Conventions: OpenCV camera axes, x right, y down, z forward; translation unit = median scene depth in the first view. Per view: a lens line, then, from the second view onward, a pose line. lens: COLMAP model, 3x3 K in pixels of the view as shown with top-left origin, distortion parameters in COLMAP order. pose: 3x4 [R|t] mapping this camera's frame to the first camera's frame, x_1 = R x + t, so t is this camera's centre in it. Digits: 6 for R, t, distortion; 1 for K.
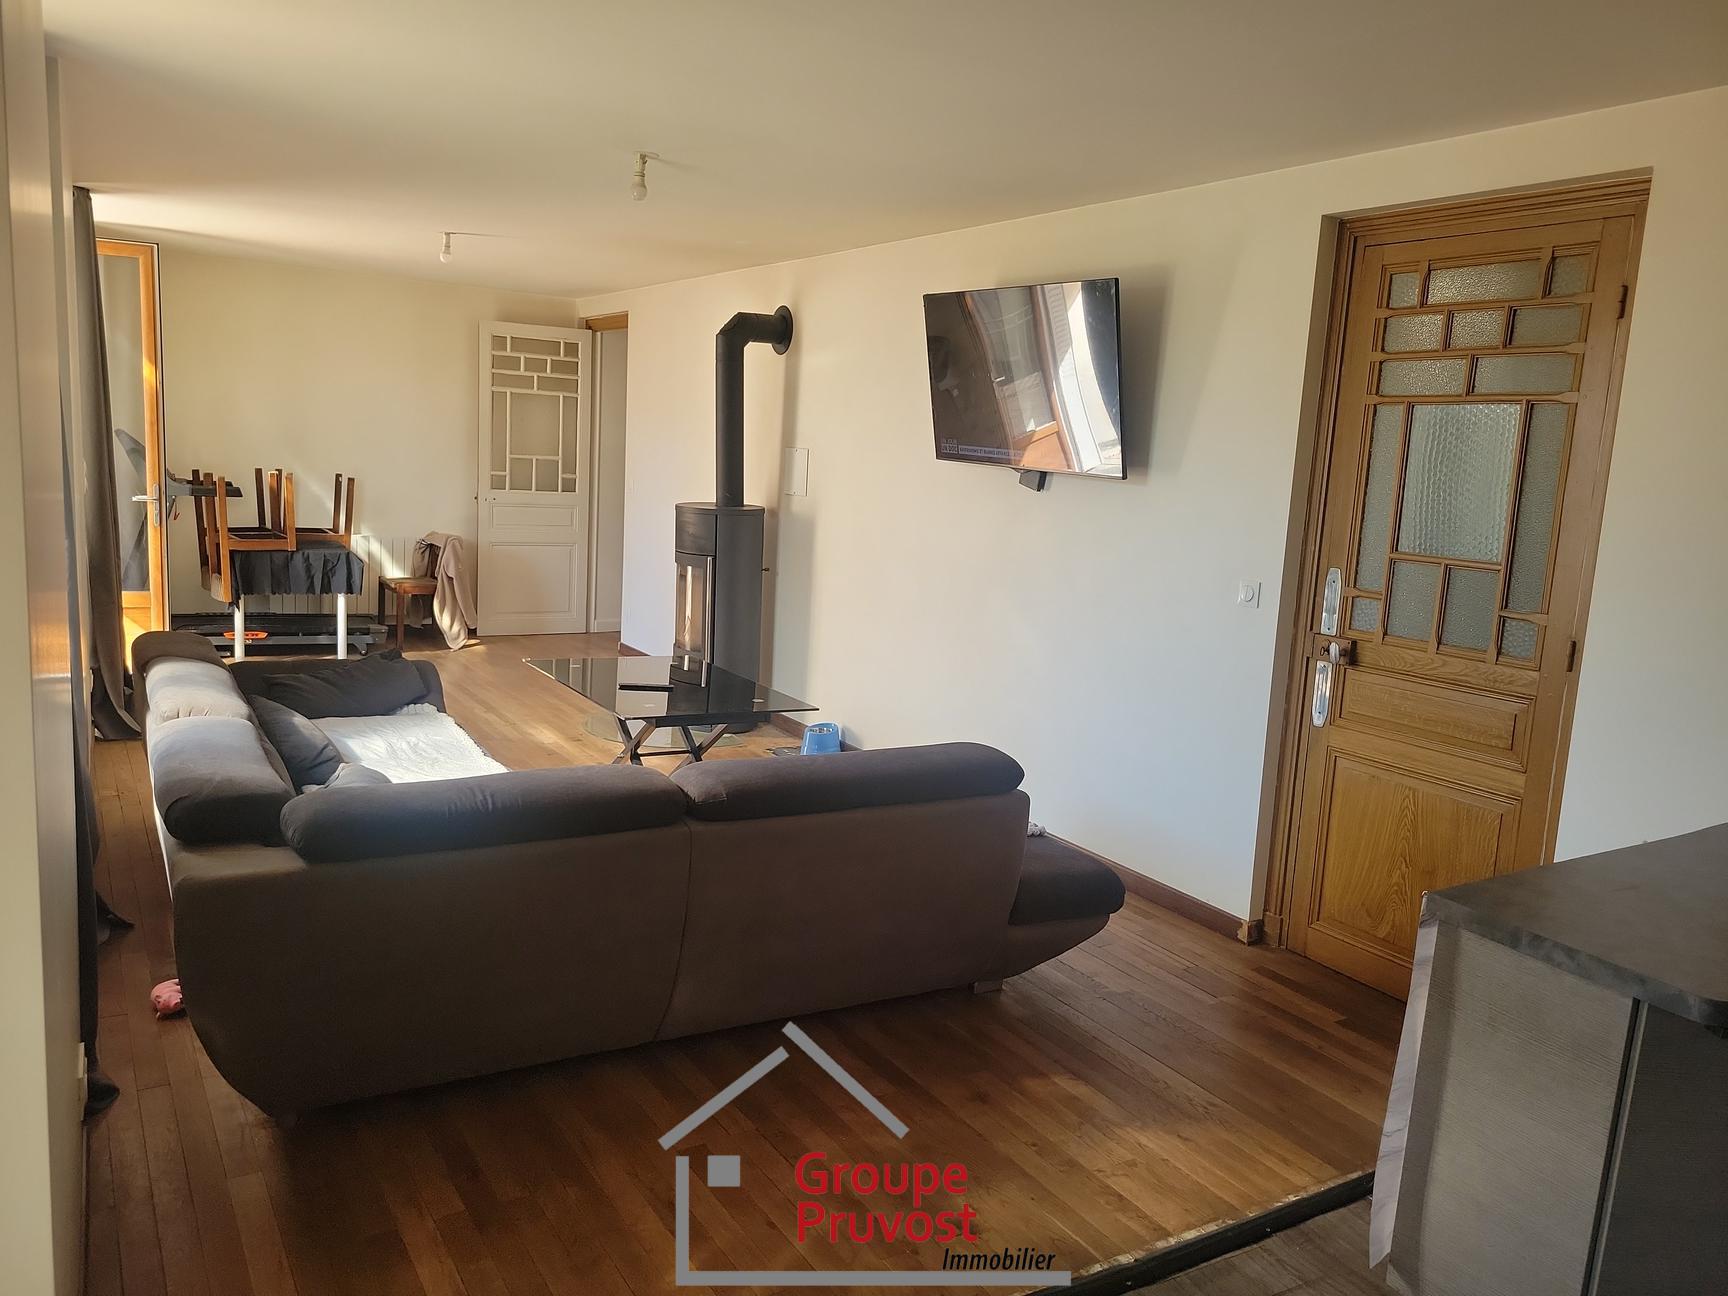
lens RADIAL K [[1289.7, 0, 865.2], [0, 1289.7, 641.2], [0, 0, 1]] dist [0.043156, 0.001259]
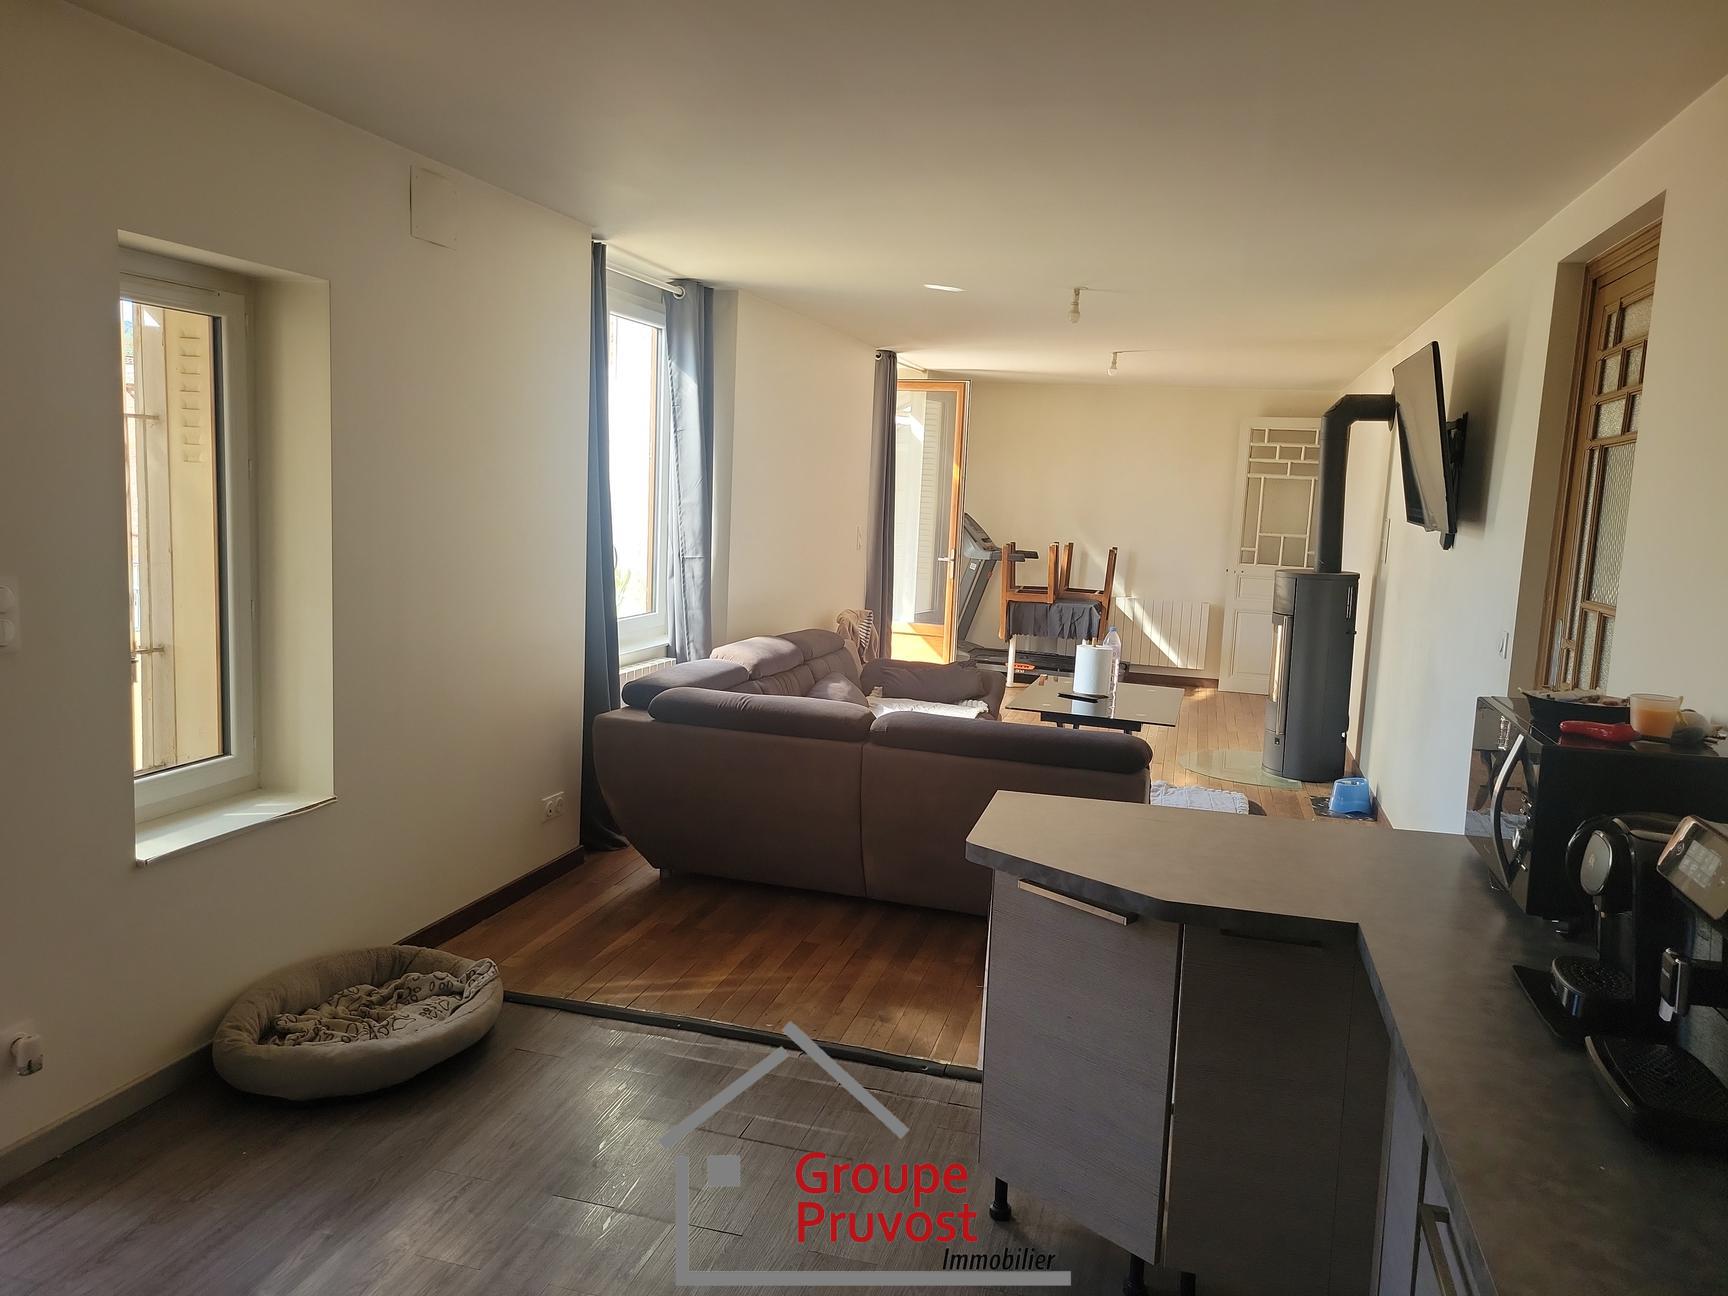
lens RADIAL K [[1289.7, 0, 855.4], [0, 1289.7, 652.1], [0, 0, 1]] dist [0.043156, 0.001259]
pose [[0.685185, 0.069859, -0.725011, 0.357770], [-0.119872, 0.992633, -0.017641, 0.024018], [0.718437, 0.098996, 0.688512, -0.020388]]
